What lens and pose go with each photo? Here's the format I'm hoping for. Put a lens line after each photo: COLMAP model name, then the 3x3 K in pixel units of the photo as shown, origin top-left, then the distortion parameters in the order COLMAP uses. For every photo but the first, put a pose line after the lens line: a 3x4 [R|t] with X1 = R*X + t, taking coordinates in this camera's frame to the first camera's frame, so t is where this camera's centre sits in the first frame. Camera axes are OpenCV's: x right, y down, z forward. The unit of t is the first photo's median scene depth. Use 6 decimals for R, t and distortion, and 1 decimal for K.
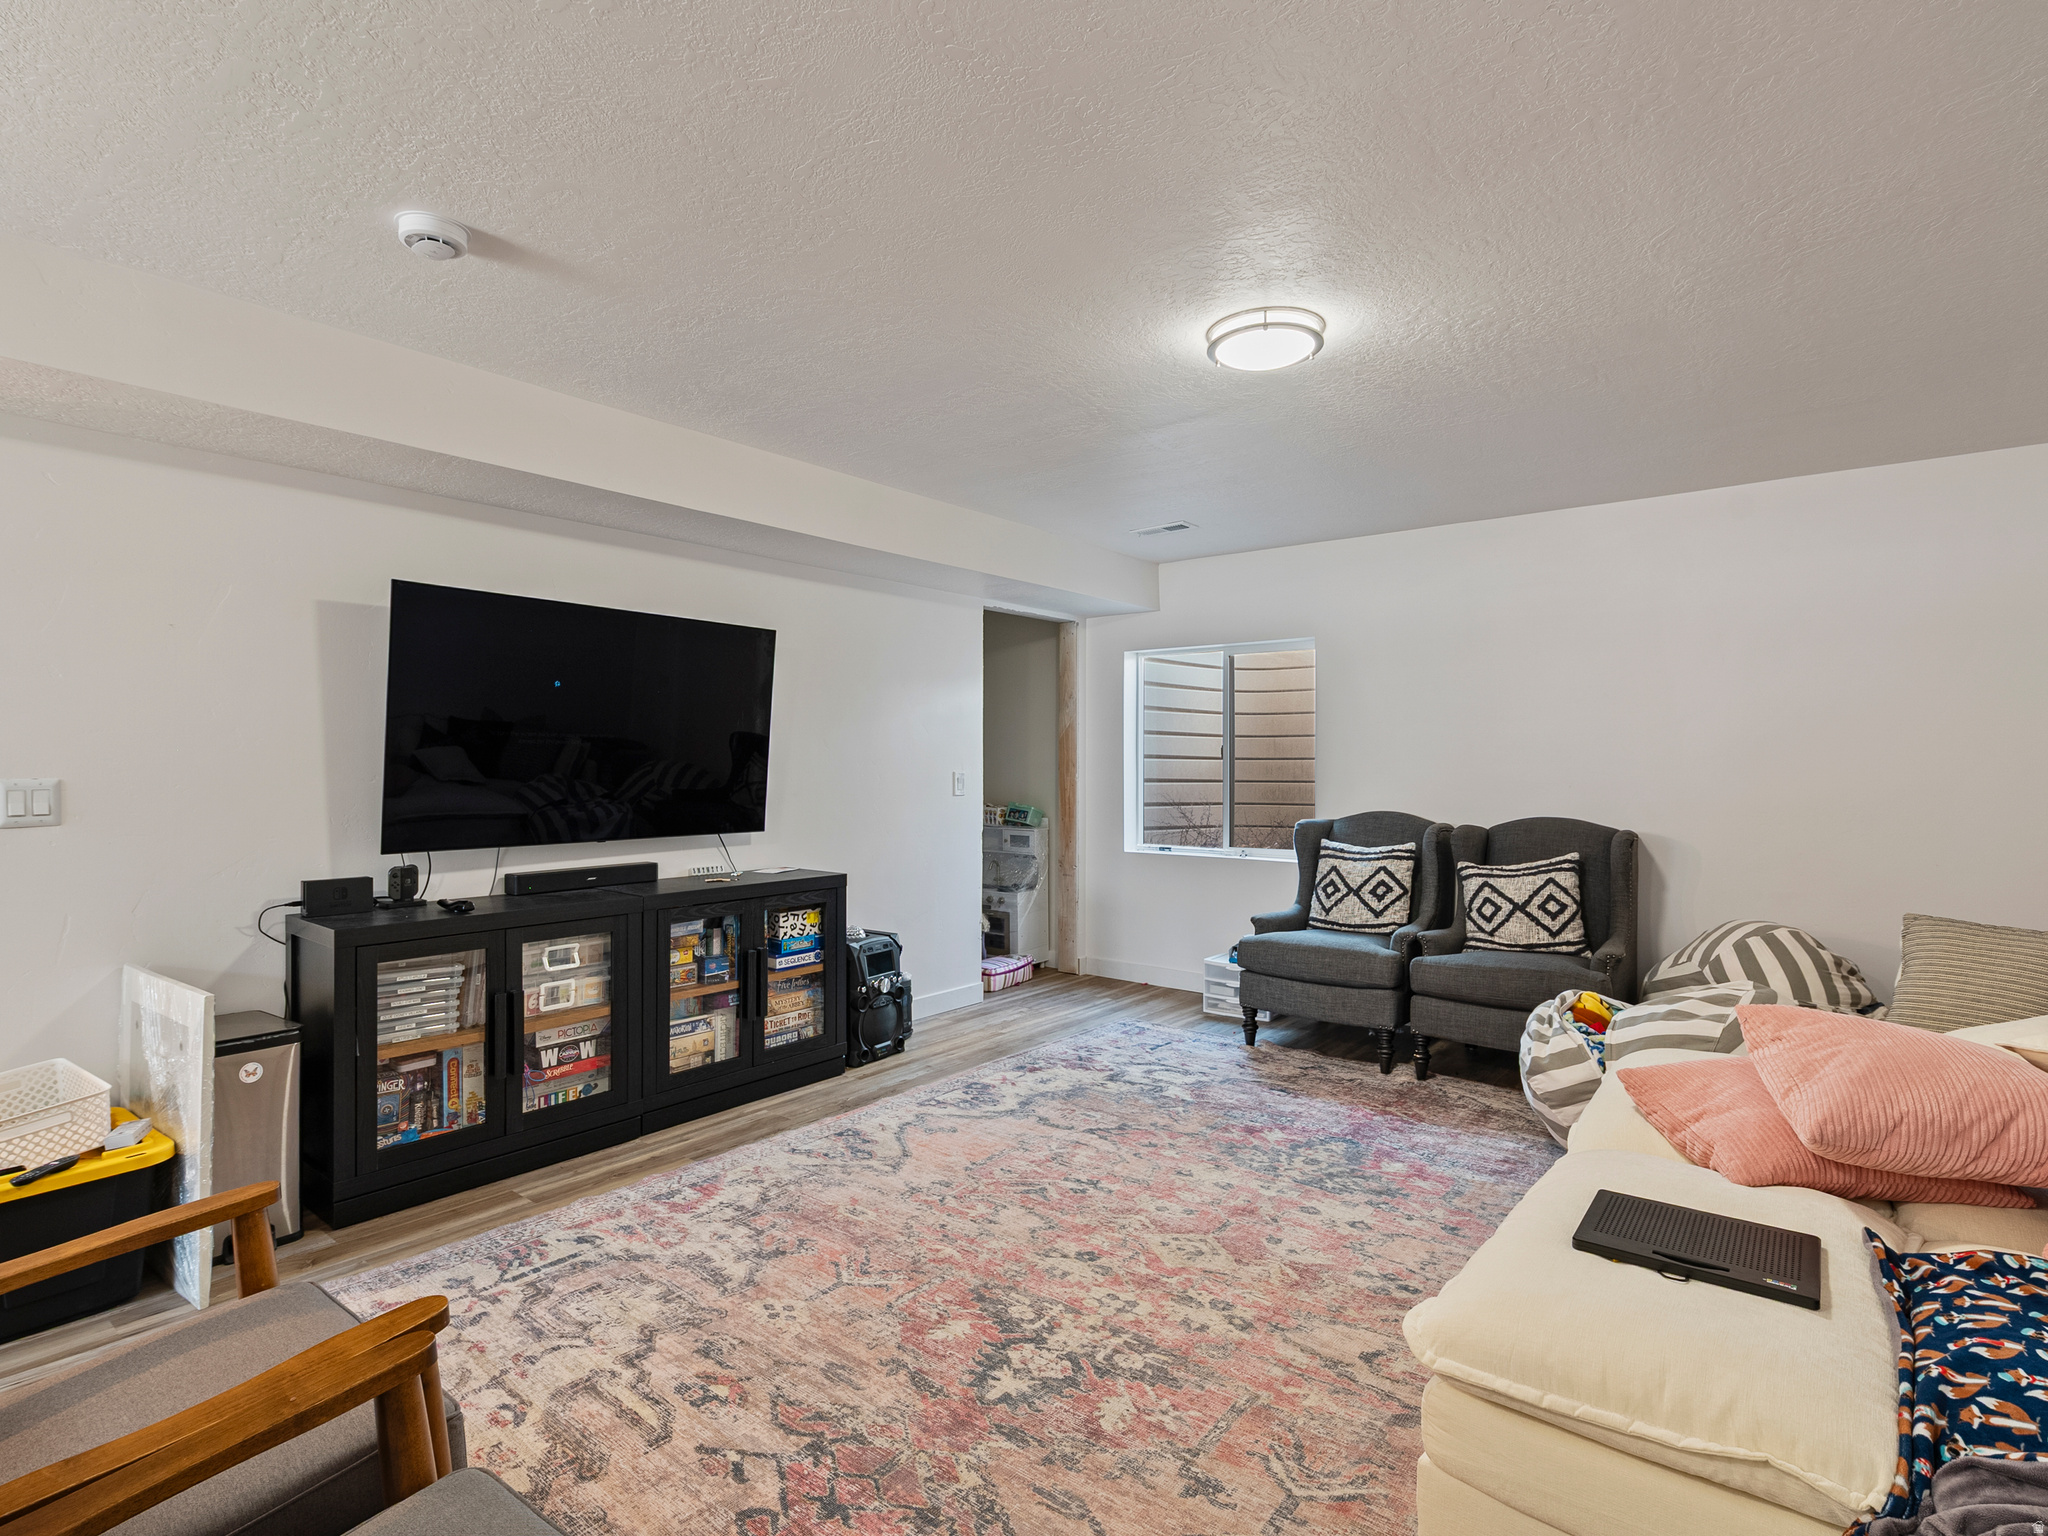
lens RADIAL K [[1036.4, 0, 1026.9], [0, 1036.4, 771.5], [0, 0, 1]] dist [-0.009038, 0.002873]
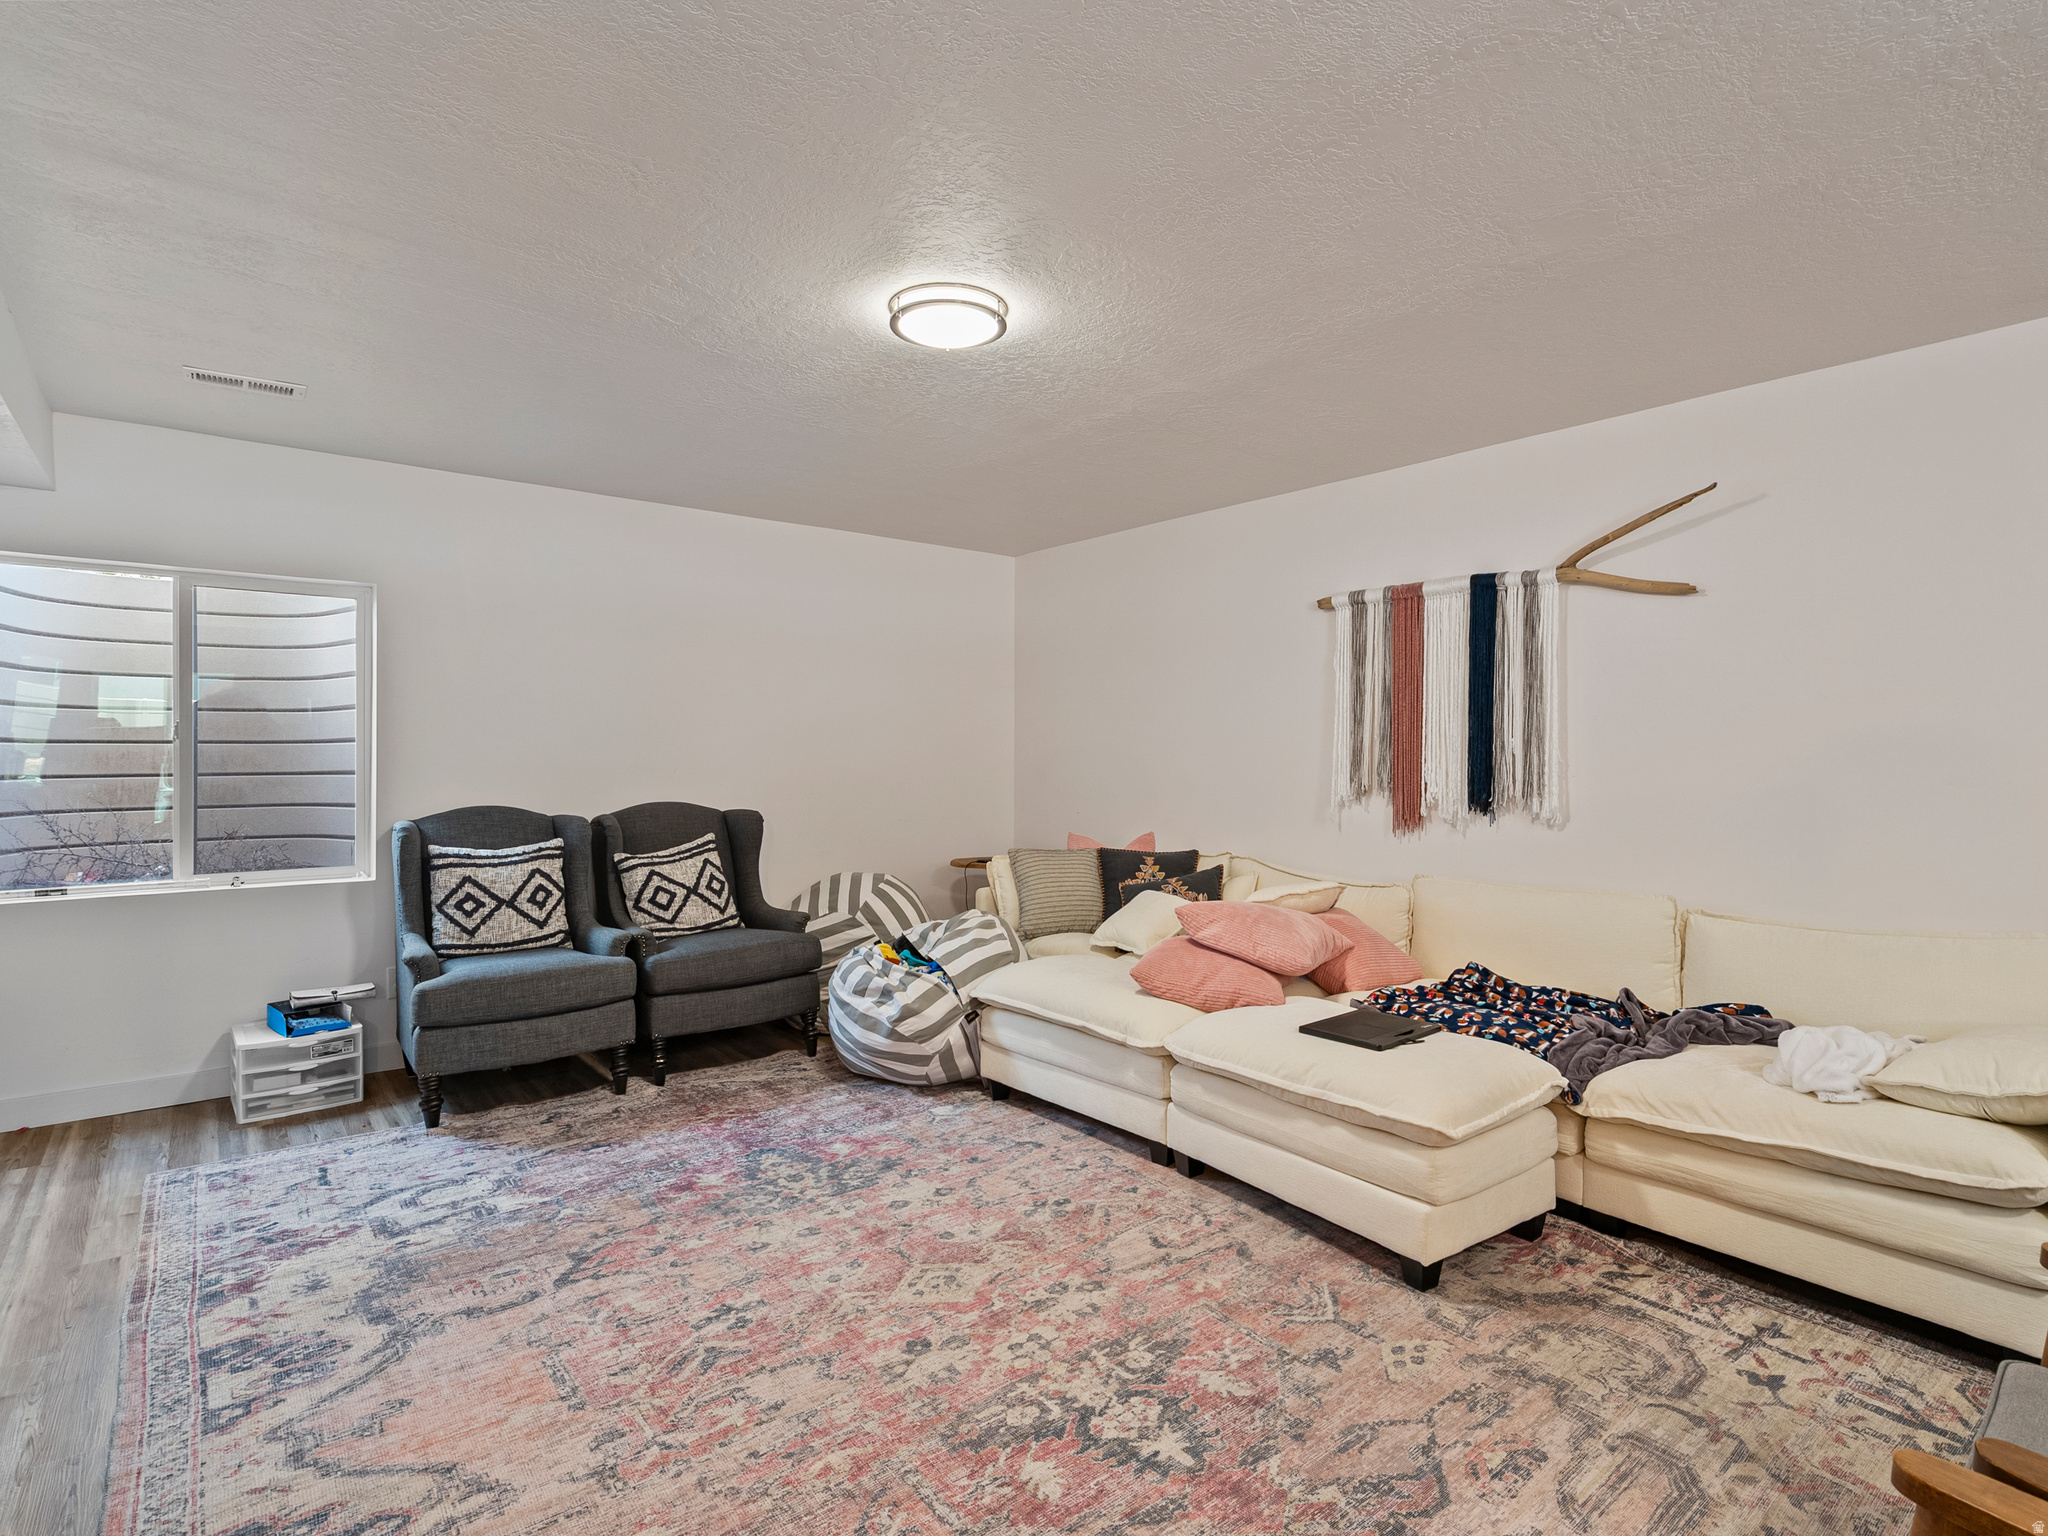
lens RADIAL K [[1036.4, 0, 1025.0], [0, 1036.4, 759.9], [0, 0, 1]] dist [-0.009038, 0.002873]
pose [[0.217751, -0.008591, 0.975967, -0.537364], [0.004426, 0.999960, 0.007815, -0.005353], [-0.975994, 0.002618, 0.217780, 0.544022]]
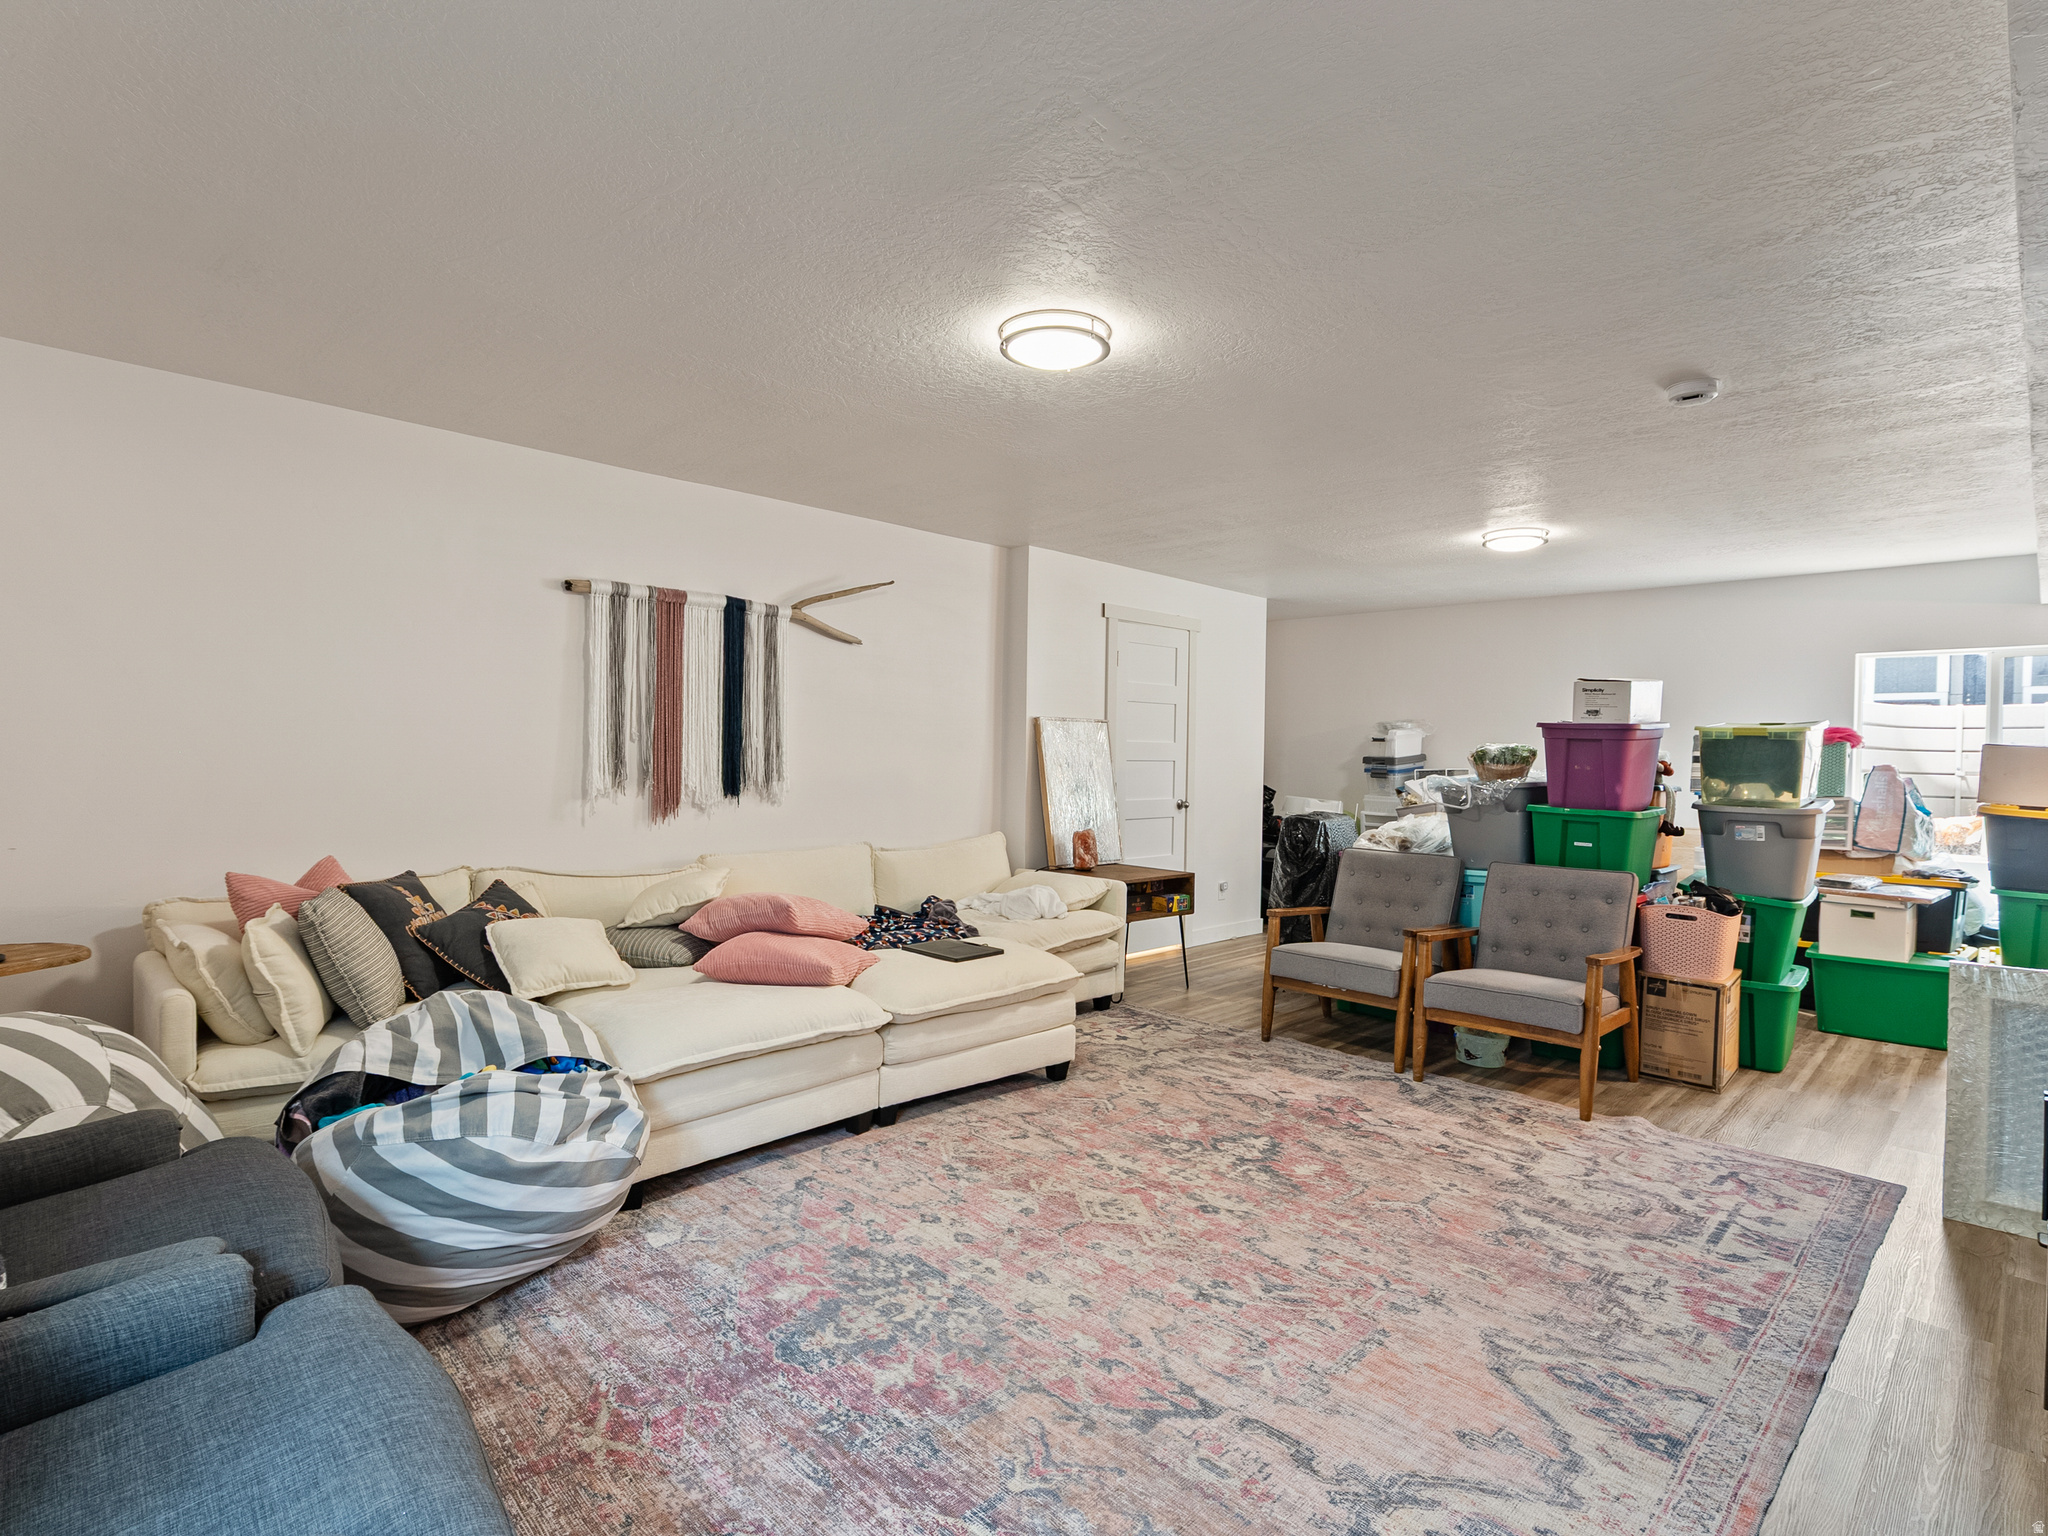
lens RADIAL K [[1036.4, 0, 1022.2], [0, 1036.4, 763.5], [0, 0, 1]] dist [-0.009038, 0.002873]
pose [[-0.993864, -0.019961, 0.108791, 0.106767], [-0.018038, 0.999664, 0.018632, -0.011344], [-0.109126, 0.016556, -0.993890, 1.548439]]
